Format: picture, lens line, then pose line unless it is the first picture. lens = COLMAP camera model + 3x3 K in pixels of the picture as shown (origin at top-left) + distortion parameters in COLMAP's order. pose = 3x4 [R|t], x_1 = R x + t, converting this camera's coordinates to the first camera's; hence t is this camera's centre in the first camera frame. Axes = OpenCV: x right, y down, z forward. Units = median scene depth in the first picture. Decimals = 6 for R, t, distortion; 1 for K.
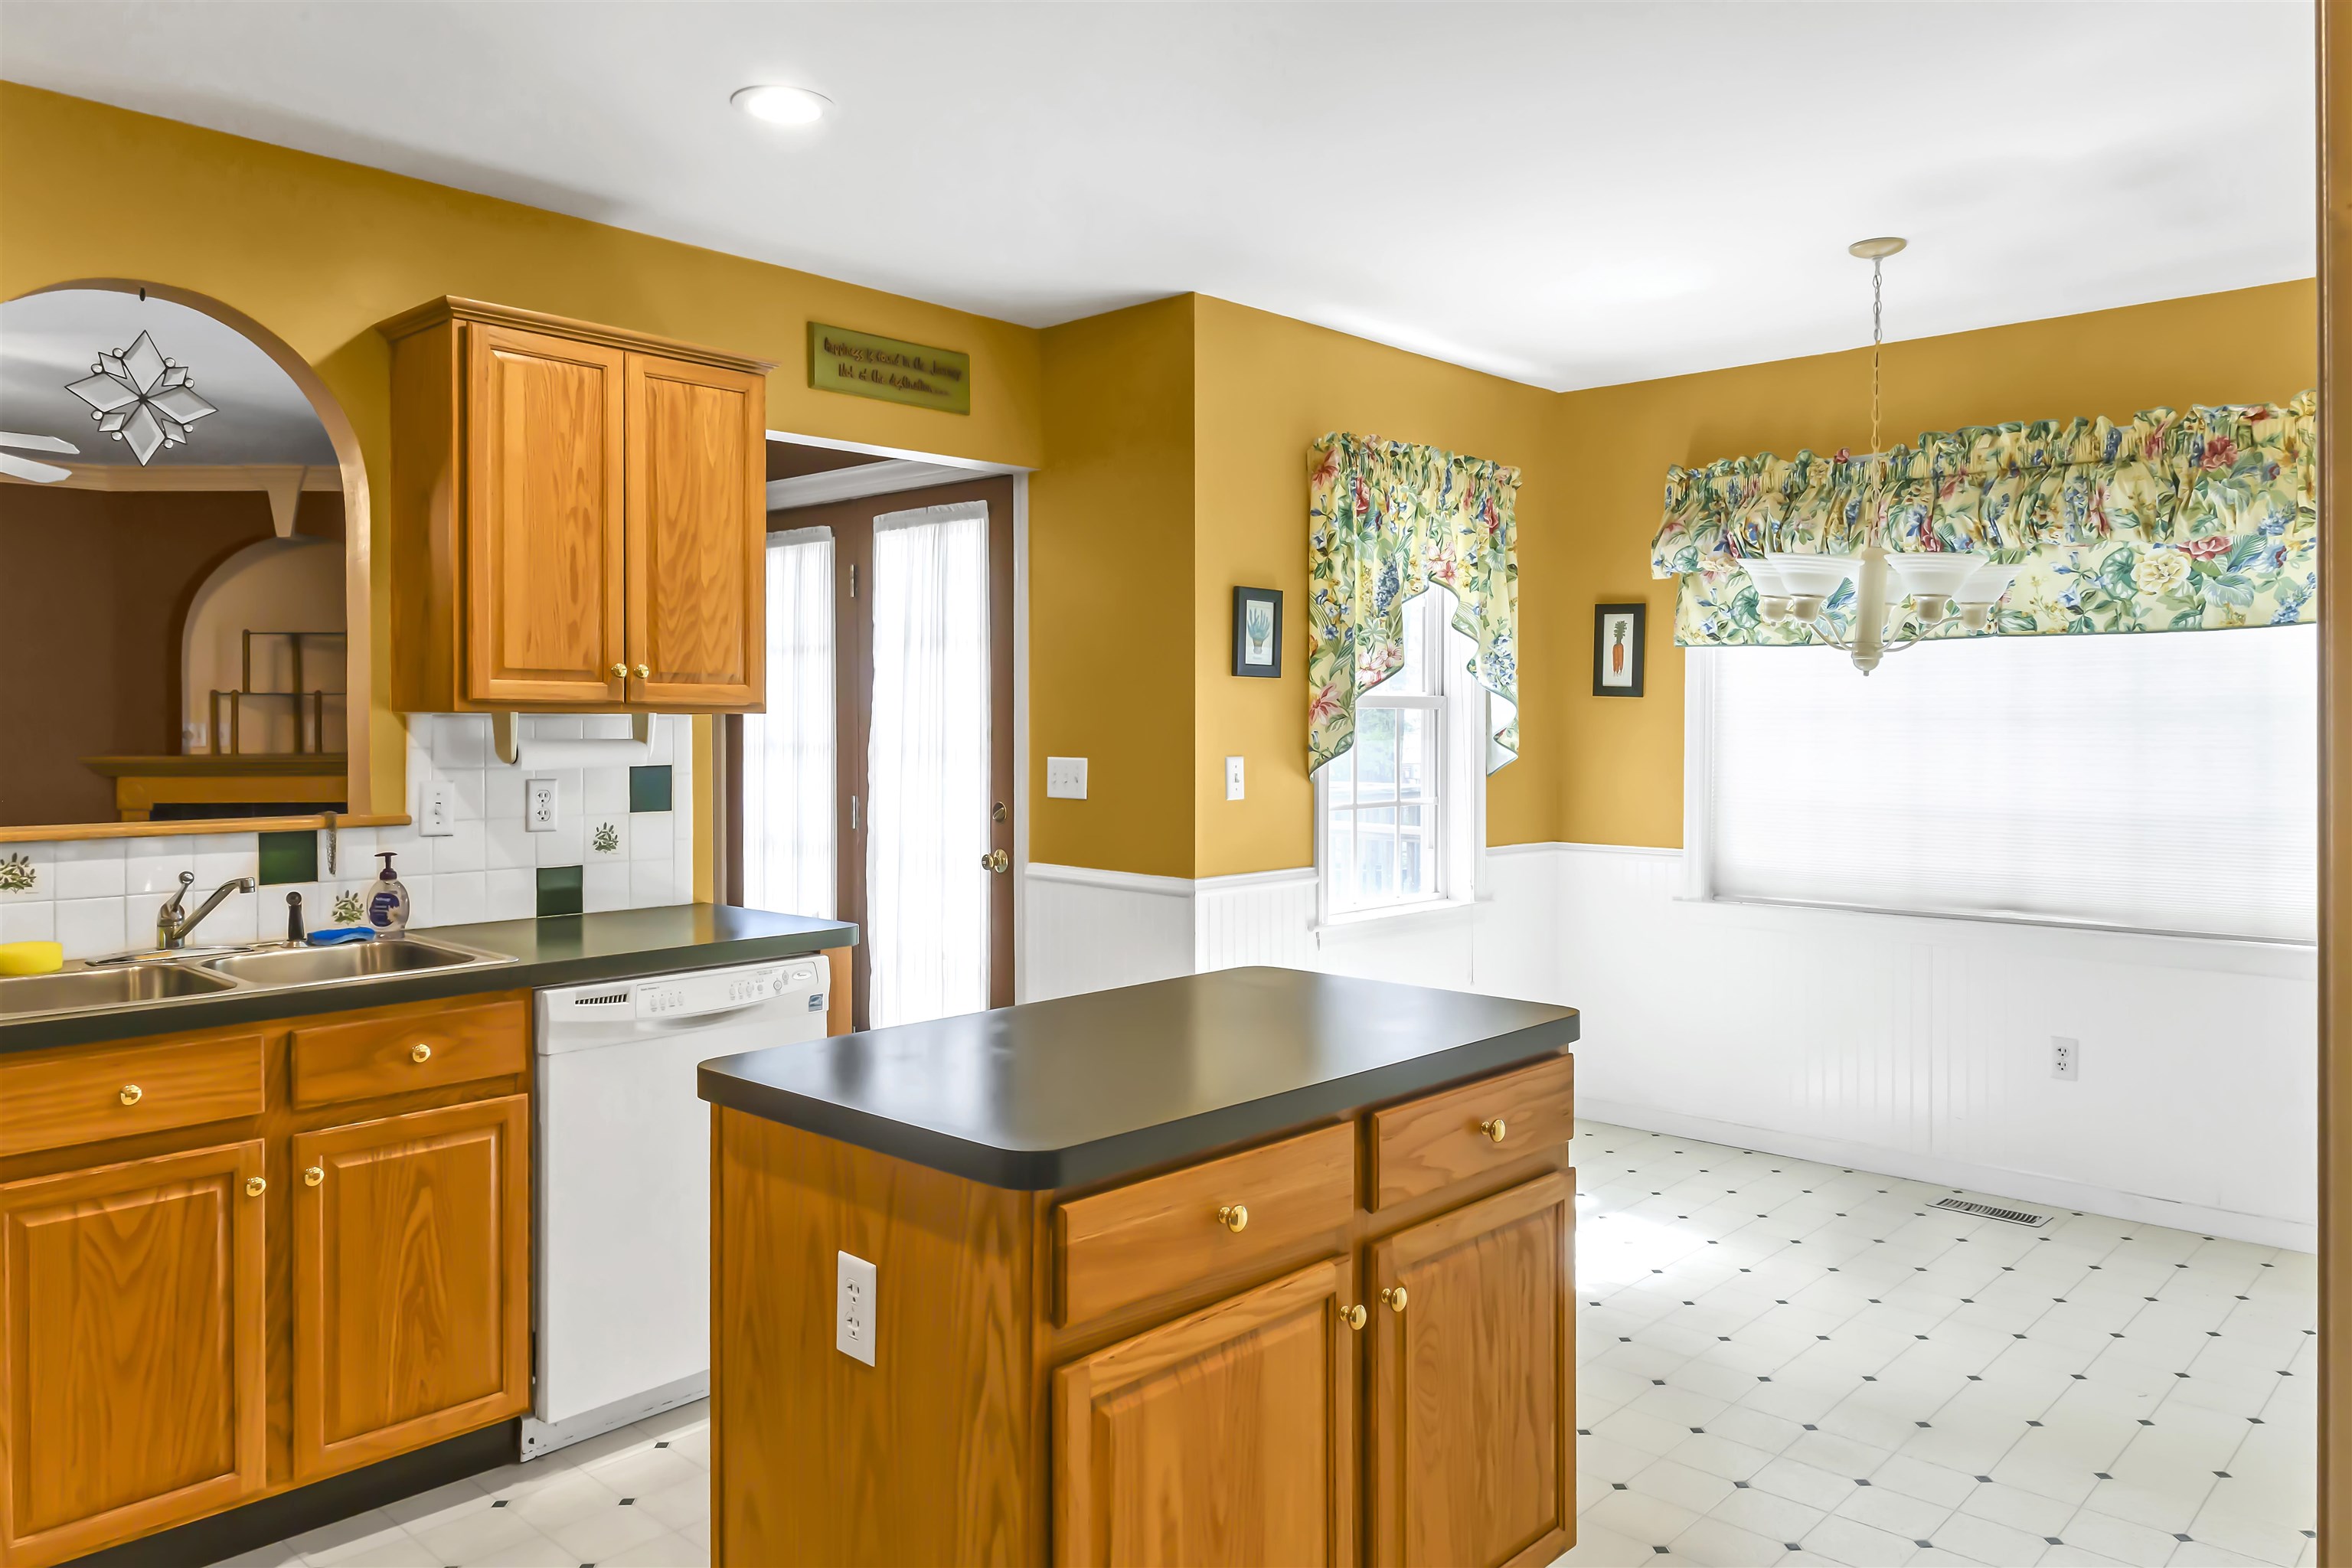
lens RADIAL K [[1622.0, 0, 1175.4], [0, 1622.0, 730.6], [0, 0, 1]] dist [0.043244, -0.050463]
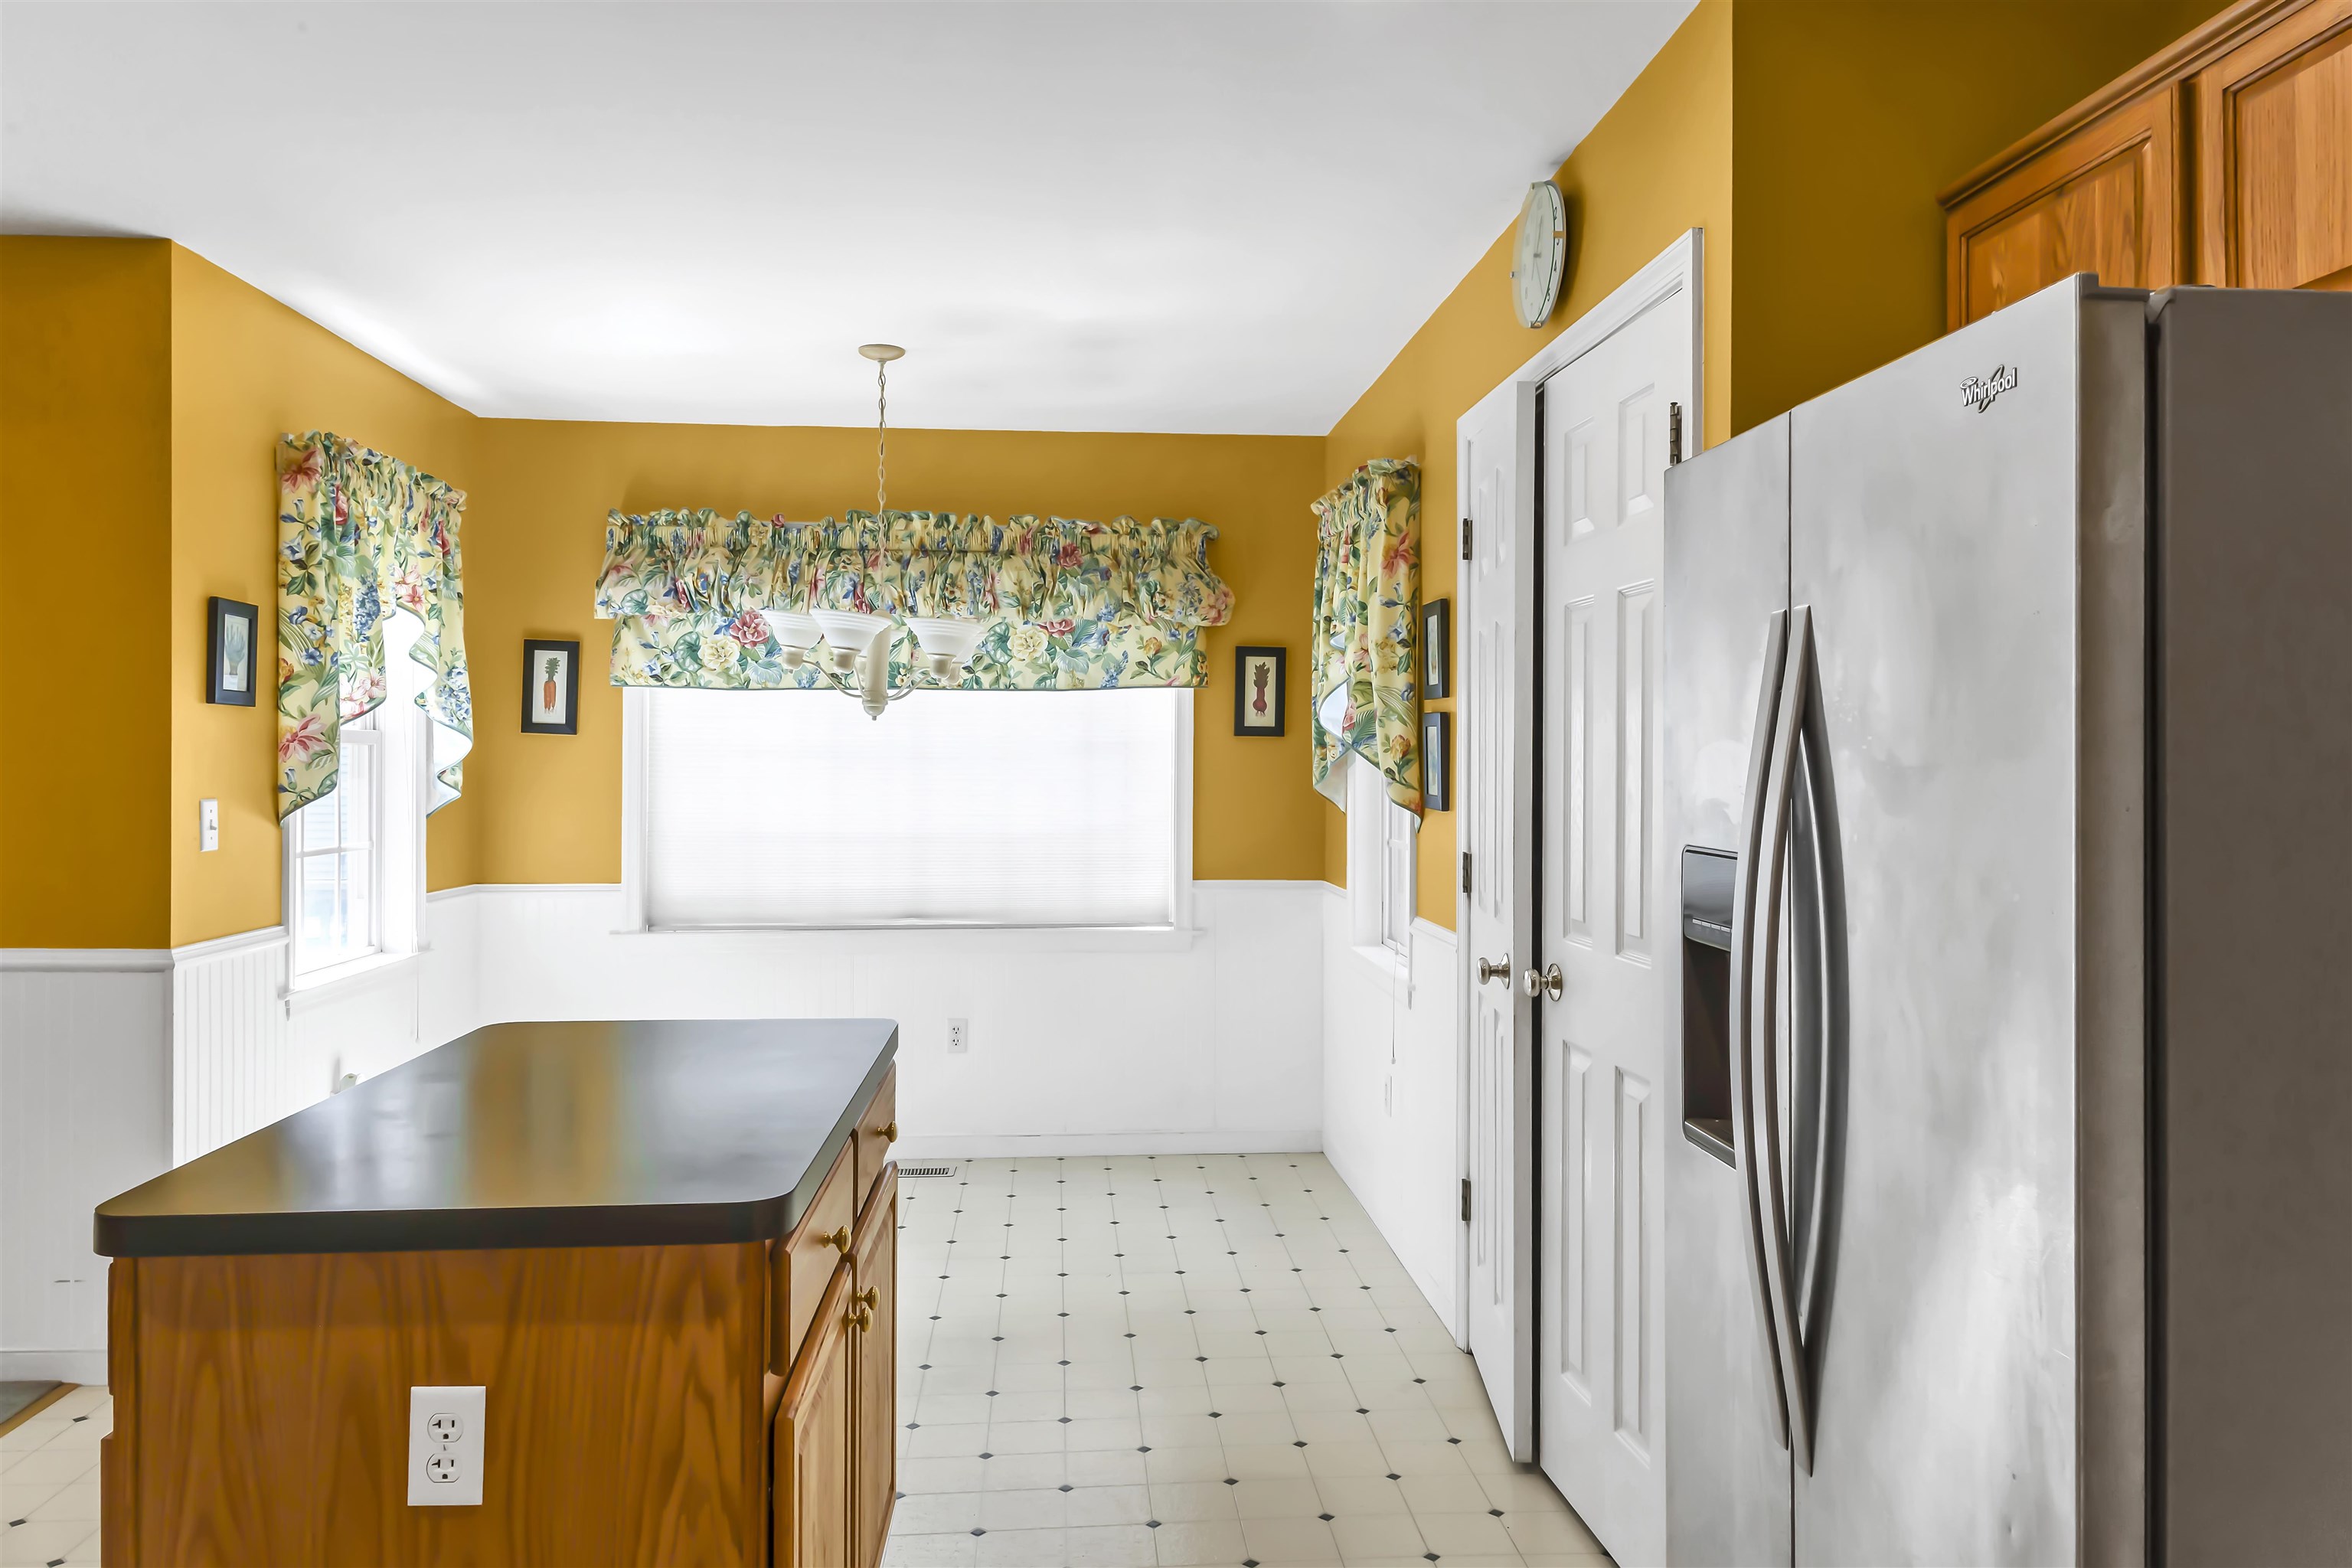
lens RADIAL K [[1621.1, 0, 1178.3], [0, 1621.1, 751.9], [0, 0, 1]] dist [0.007260, 0.000700]
pose [[0.671776, 0.006532, 0.740725, -0.241239], [0.000685, 0.999955, -0.009439, -0.000225], [-0.740754, 0.006849, 0.671742, 0.060532]]
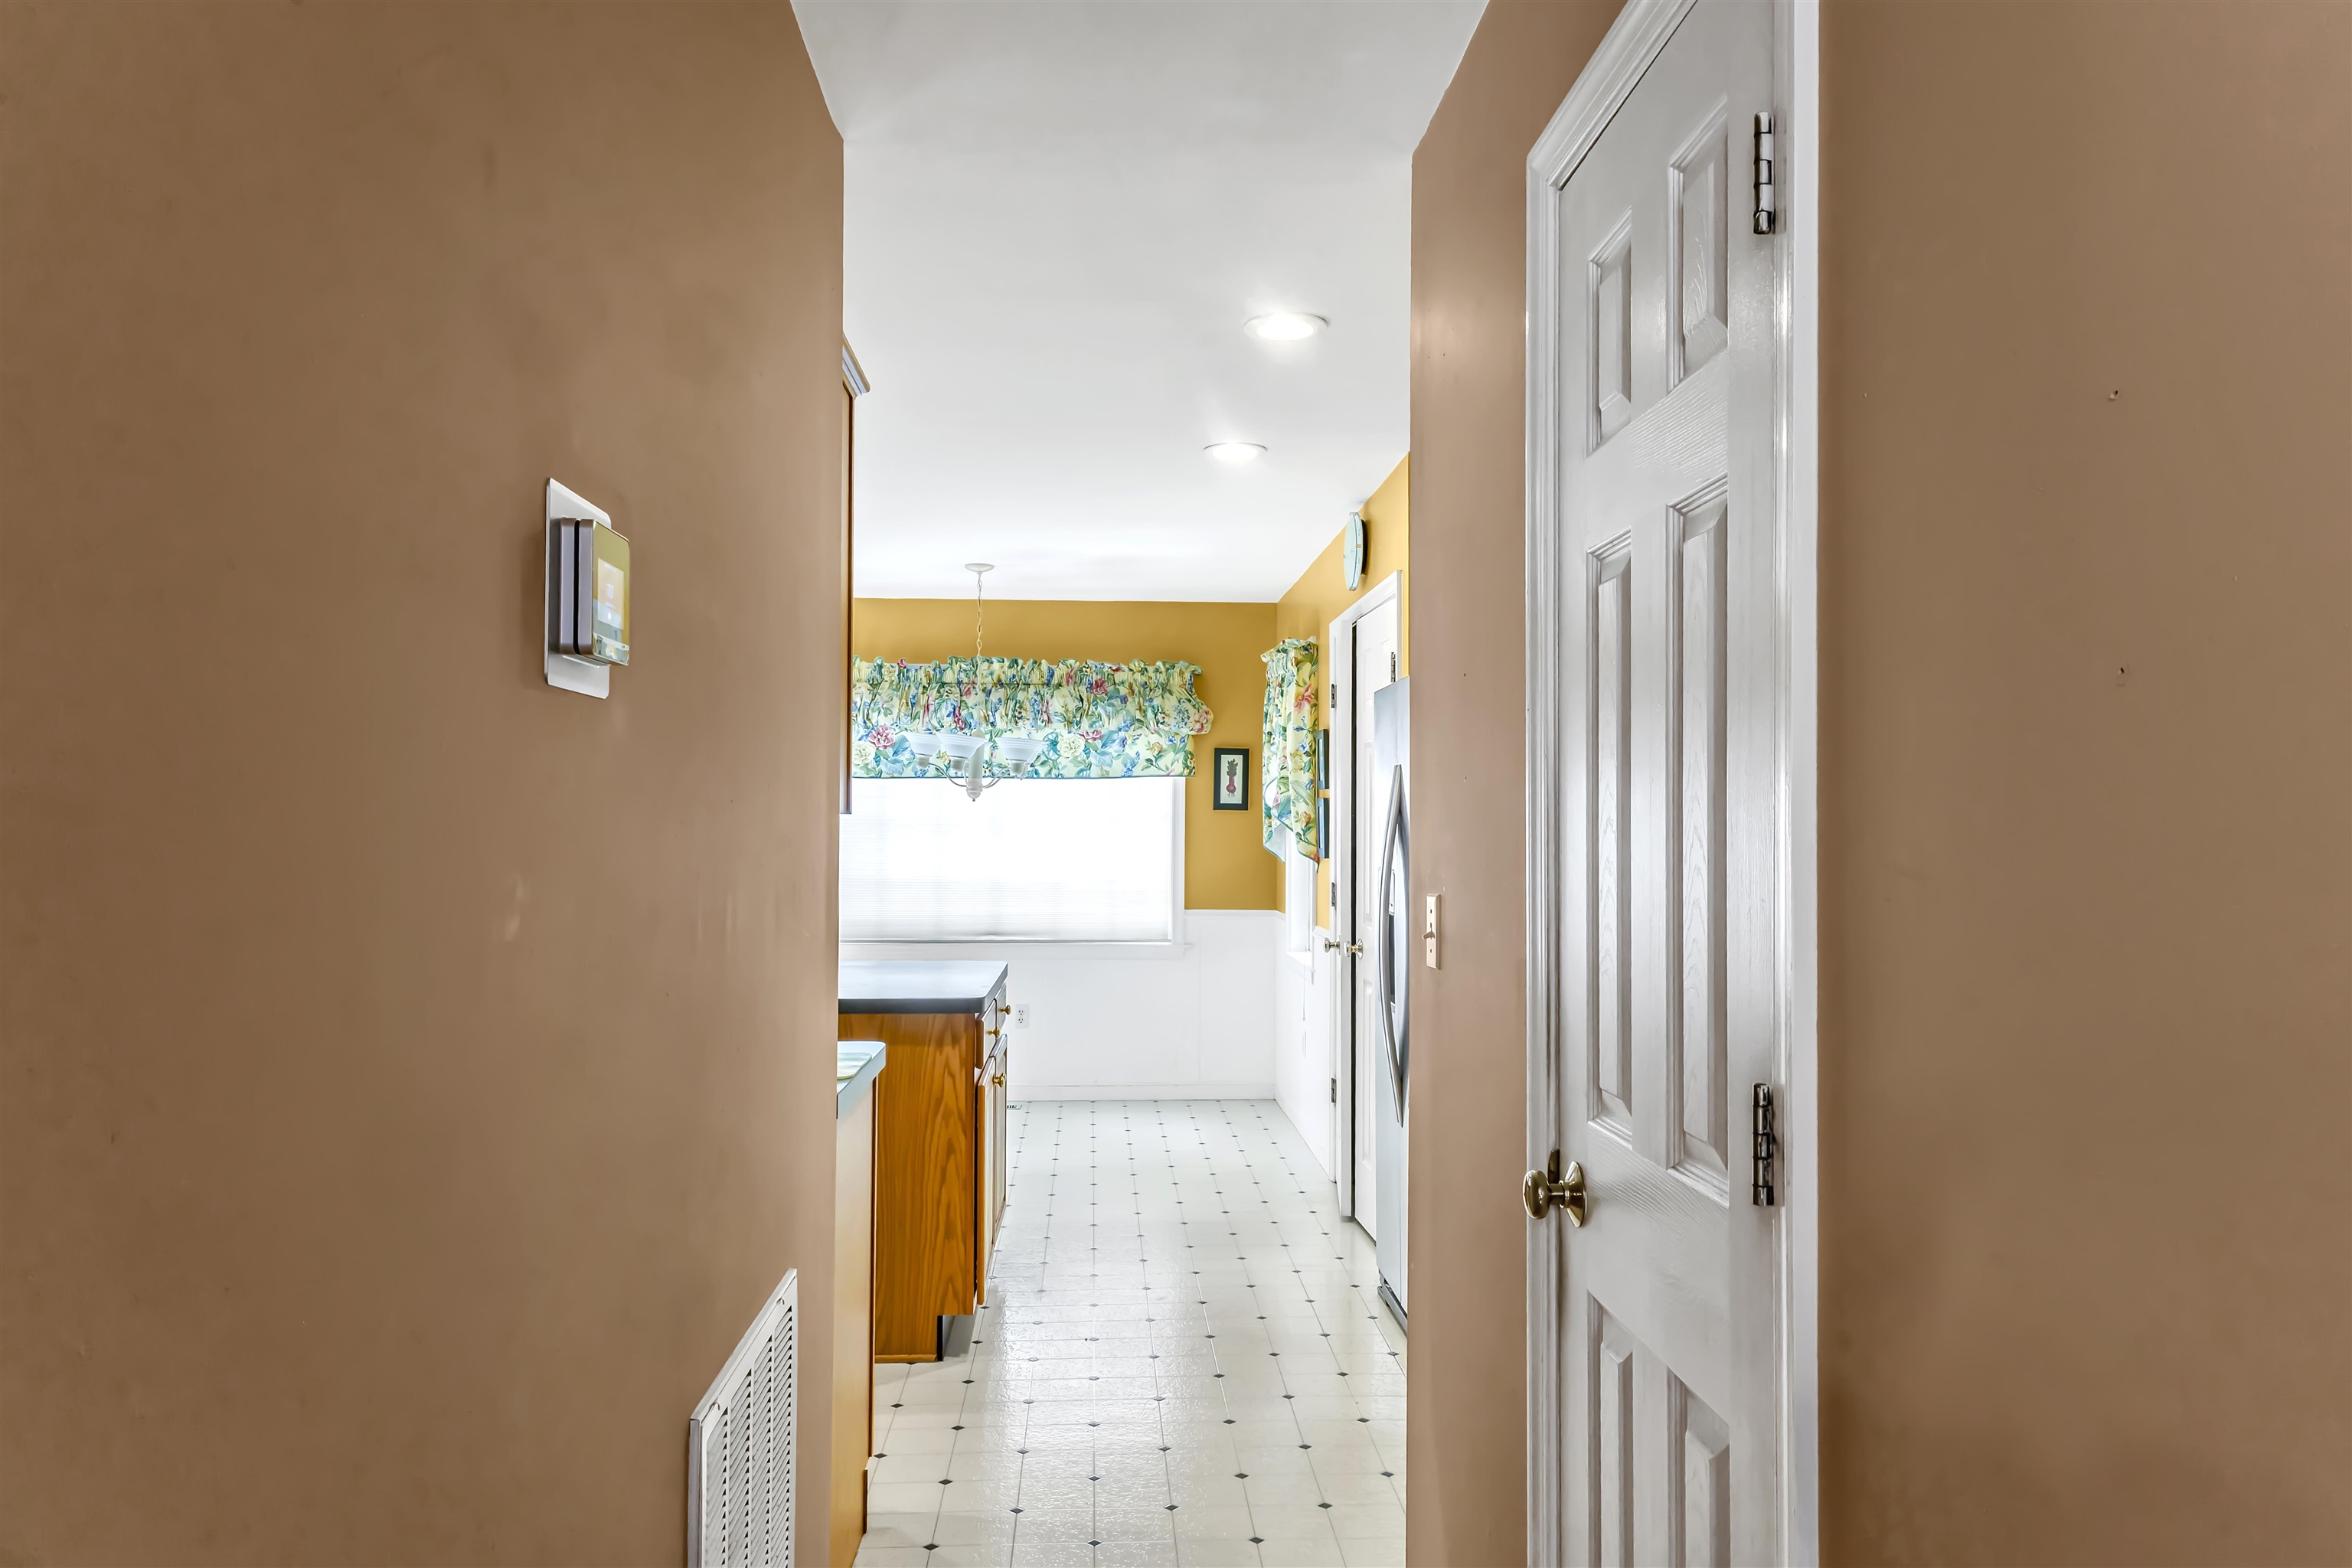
lens RADIAL K [[1680.1, 0, 1176.0], [0, 1680.1, 784.0], [0, 0, 1]] dist [0.003272, 0.000355]
pose [[0.690581, 0.020967, 0.722951, -0.658726], [-0.000546, 0.999595, -0.028468, 0.000176], [-0.723255, 0.019264, 0.690312, -0.383537]]
